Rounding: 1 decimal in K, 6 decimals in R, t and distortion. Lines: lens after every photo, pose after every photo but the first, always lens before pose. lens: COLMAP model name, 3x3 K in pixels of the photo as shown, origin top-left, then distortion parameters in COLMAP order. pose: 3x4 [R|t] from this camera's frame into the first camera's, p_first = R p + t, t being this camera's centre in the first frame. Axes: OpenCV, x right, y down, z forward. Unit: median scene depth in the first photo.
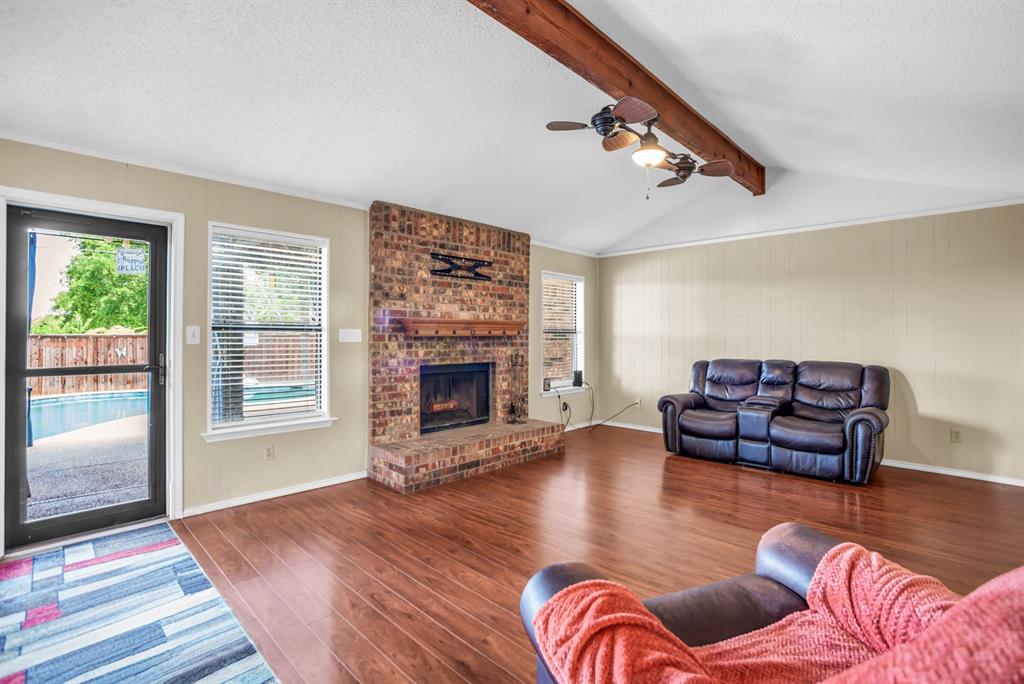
lens RADIAL K [[488.9, 0, 508.5], [0, 488.9, 332.0], [0, 0, 1]] dist [-0.033416, 0.002653]
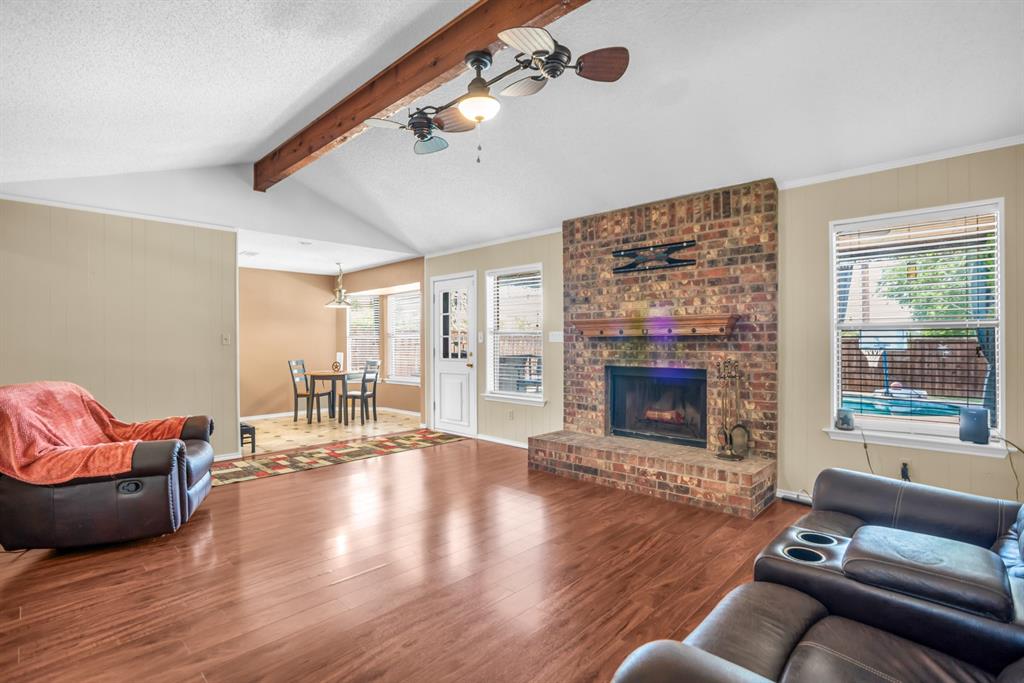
lens RADIAL K [[488.9, 0, 509.1], [0, 488.9, 343.6], [0, 0, 1]] dist [-0.033416, 0.002653]
pose [[0.012849, -0.000373, -0.999917, 0.812899], [0.006825, 0.999977, -0.000285, 0.021328], [0.999894, -0.006821, 0.012852, 0.770646]]
